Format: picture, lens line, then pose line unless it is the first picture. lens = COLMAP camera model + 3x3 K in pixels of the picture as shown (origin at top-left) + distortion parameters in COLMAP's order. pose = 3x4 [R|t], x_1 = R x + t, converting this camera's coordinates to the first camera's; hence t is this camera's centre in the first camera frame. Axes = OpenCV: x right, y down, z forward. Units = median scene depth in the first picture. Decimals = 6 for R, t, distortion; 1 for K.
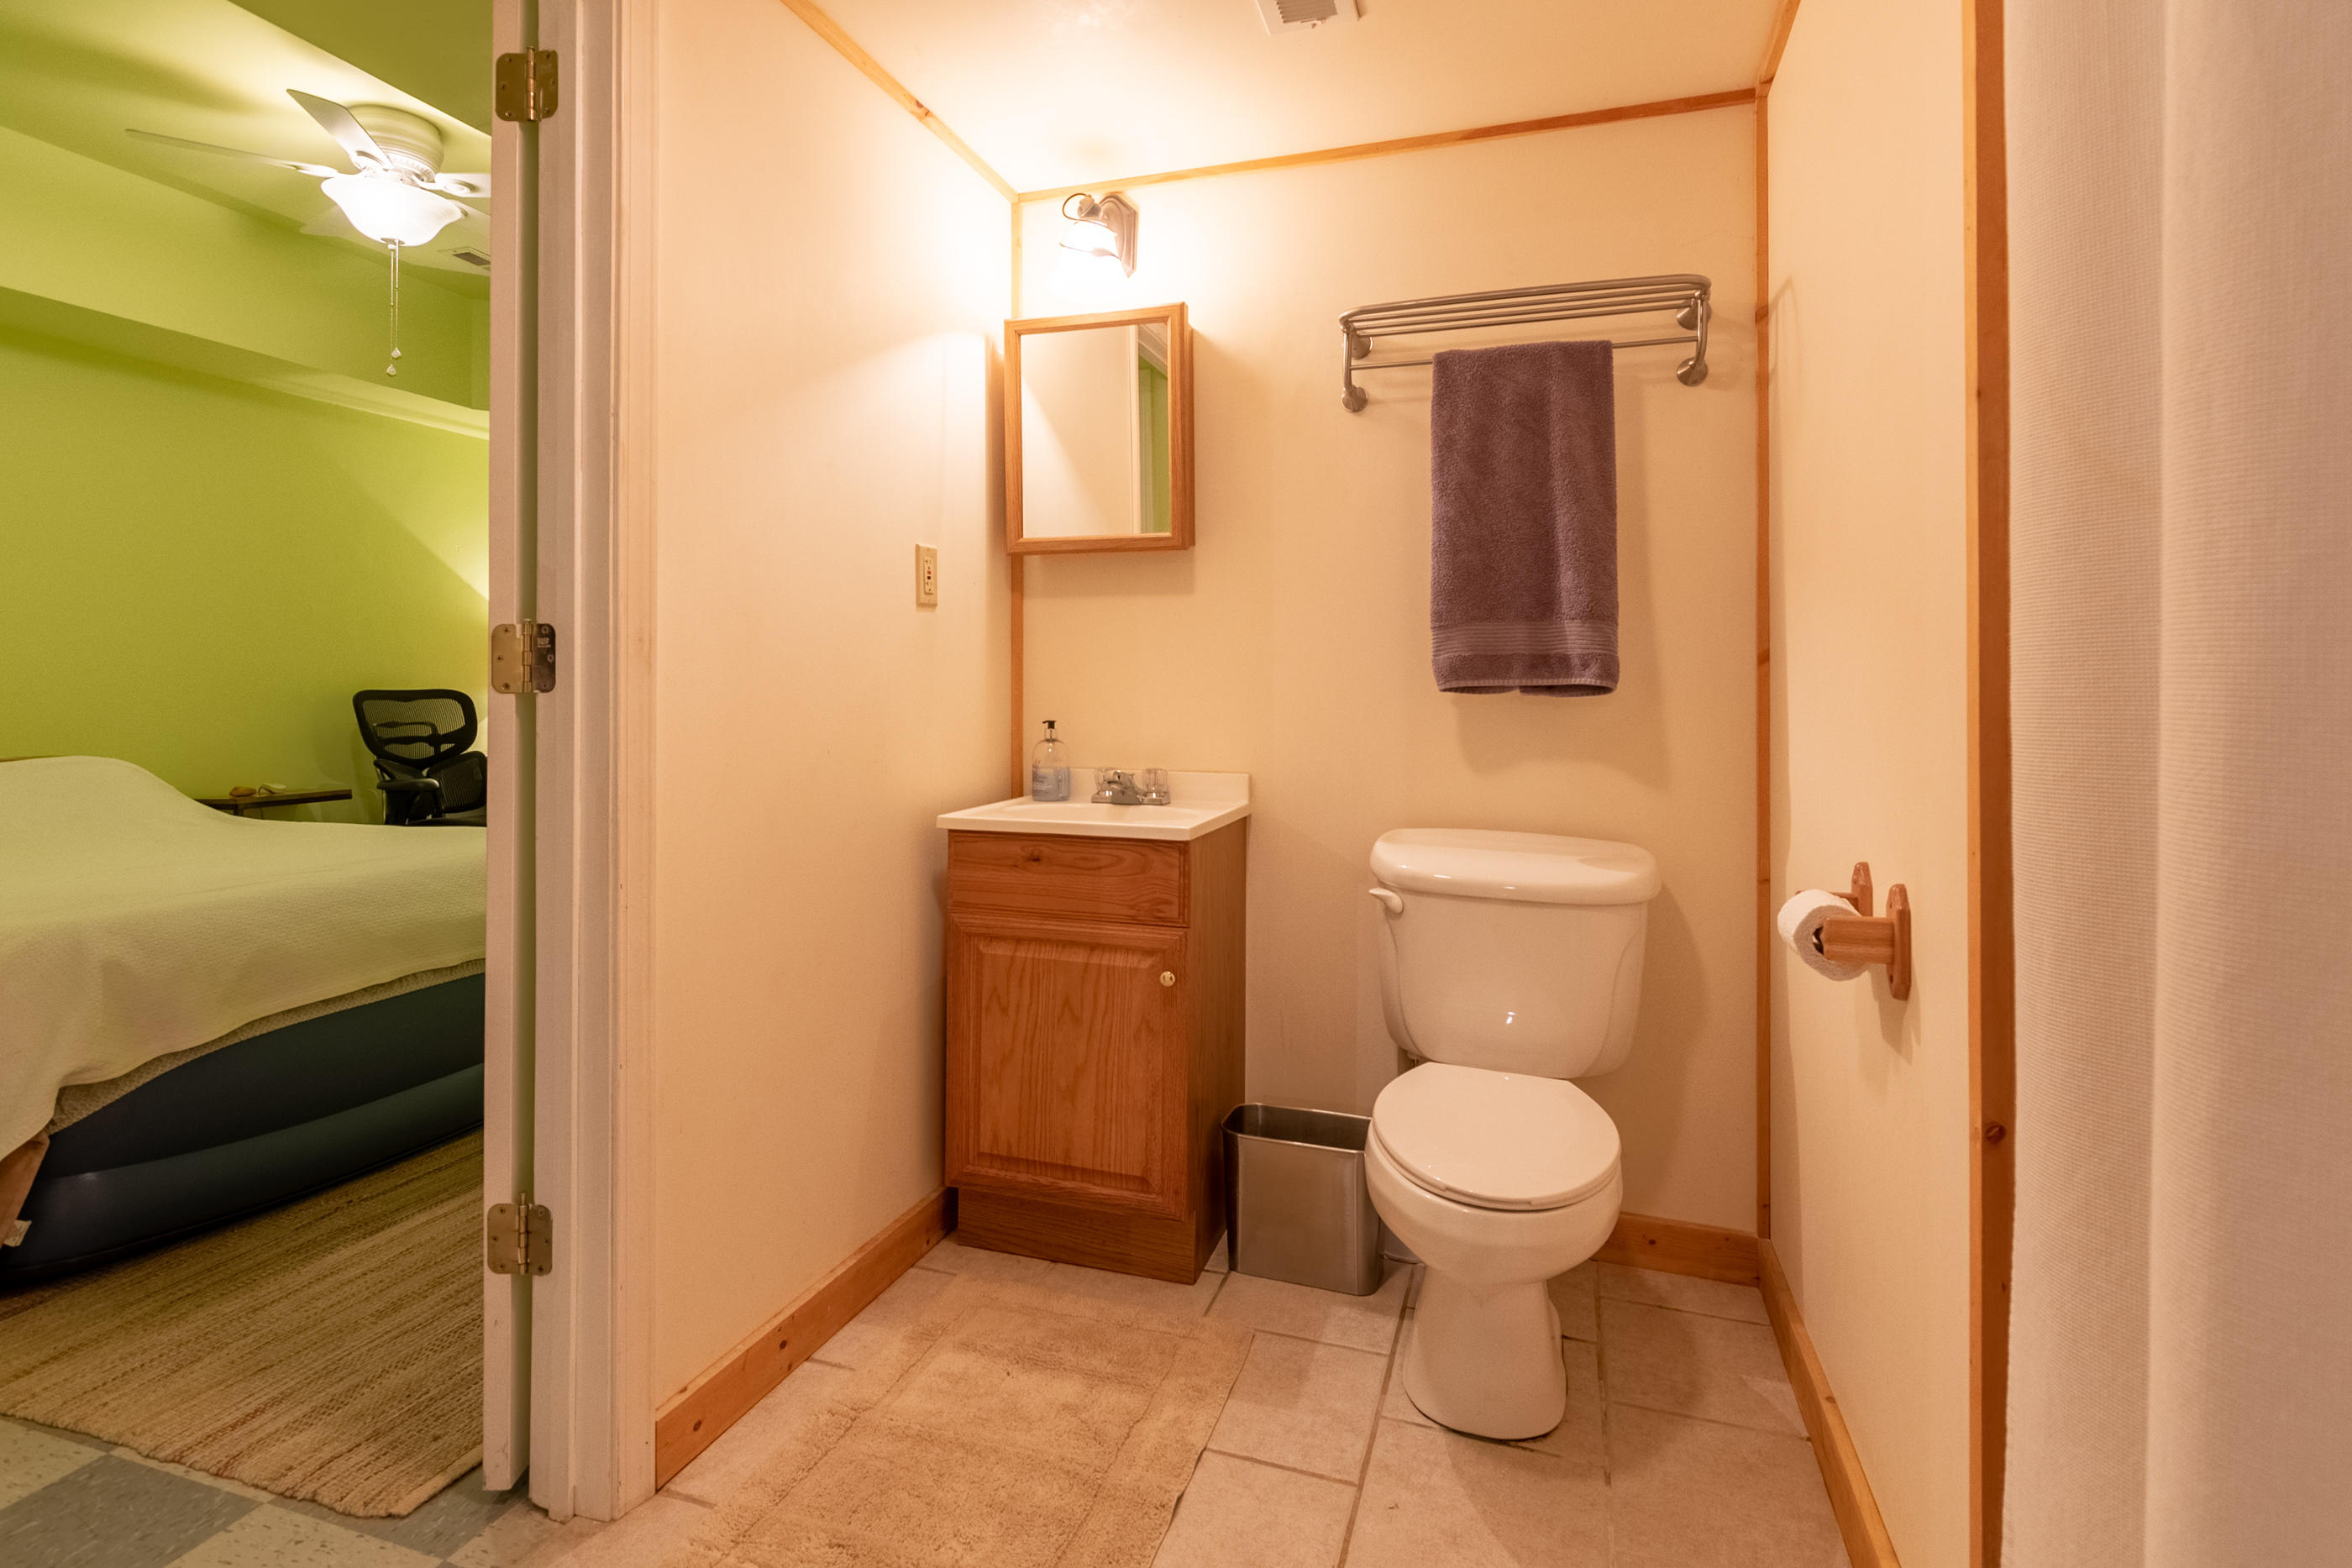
lens RADIAL K [[1154.8, 0, 1176.0], [0, 1154.8, 784.0], [0, 0, 1]] dist [0.000440, 0.000025]
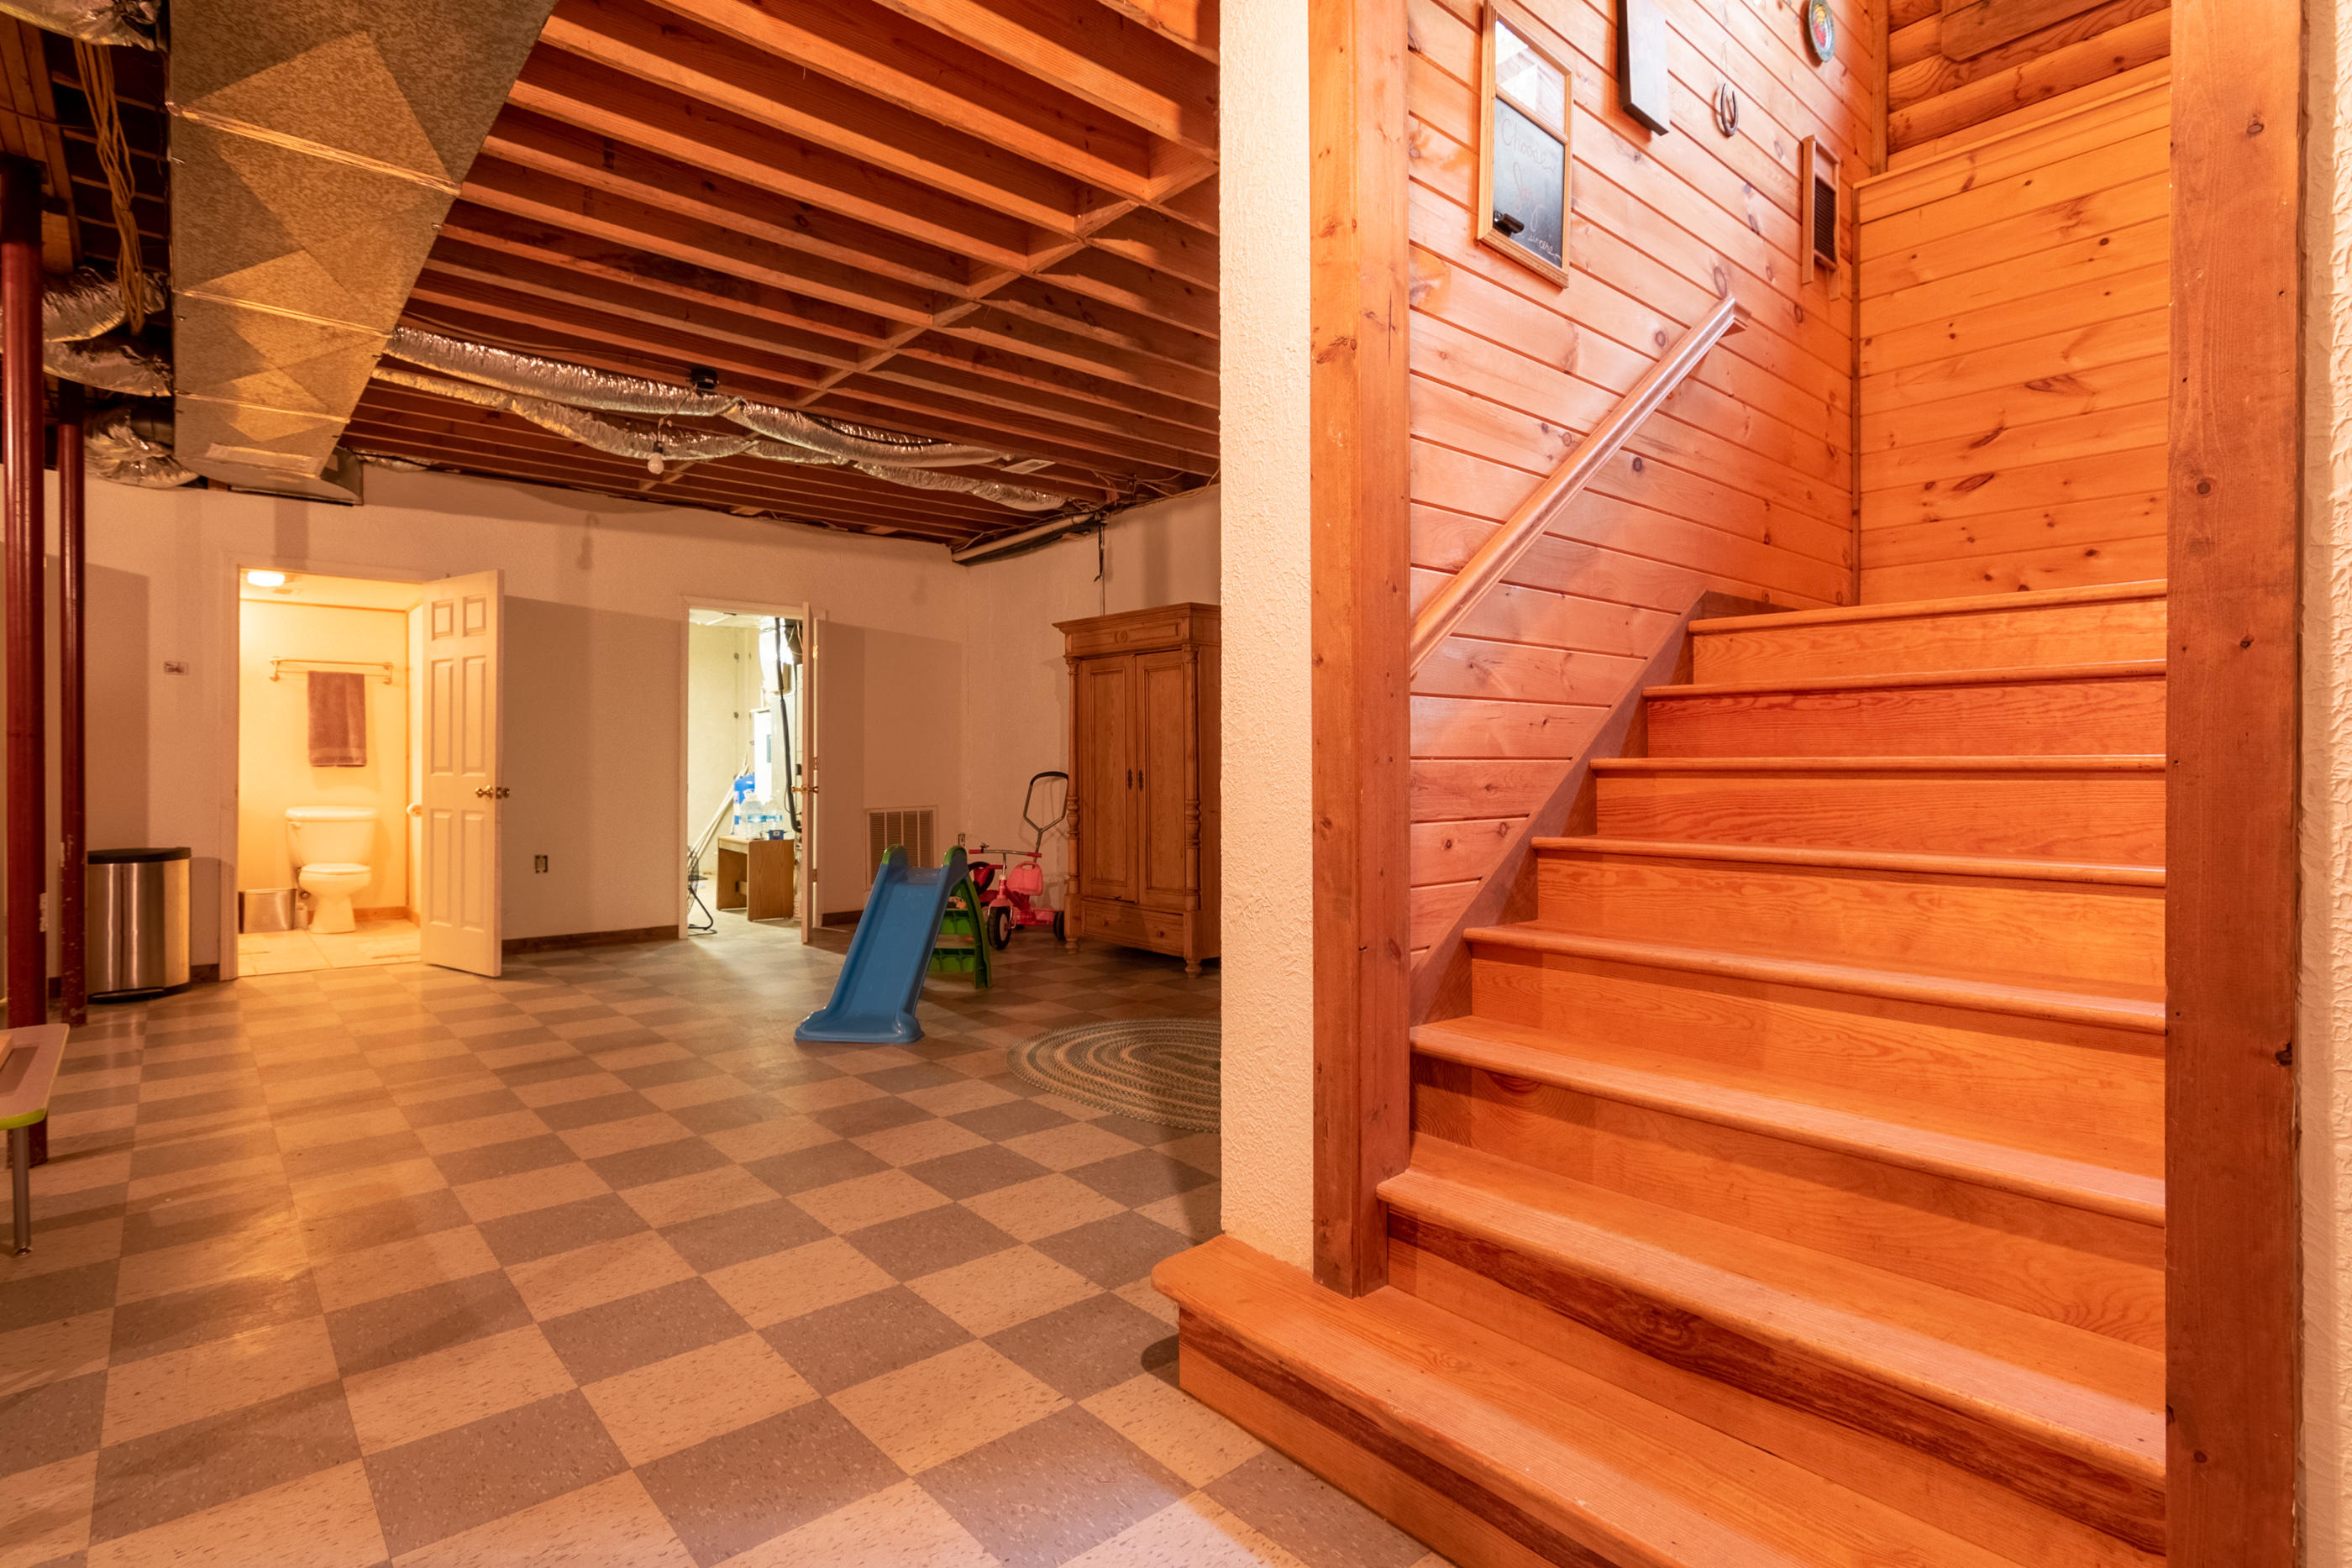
lens RADIAL K [[1154.8, 0, 1176.0], [0, 1154.8, 784.0], [0, 0, 1]] dist [0.000440, 0.000025]
pose [[0.499657, -0.004521, 0.866212, -1.565247], [-0.003168, 0.999970, 0.007046, -0.058188], [-0.866218, -0.006265, 0.499628, -3.176268]]
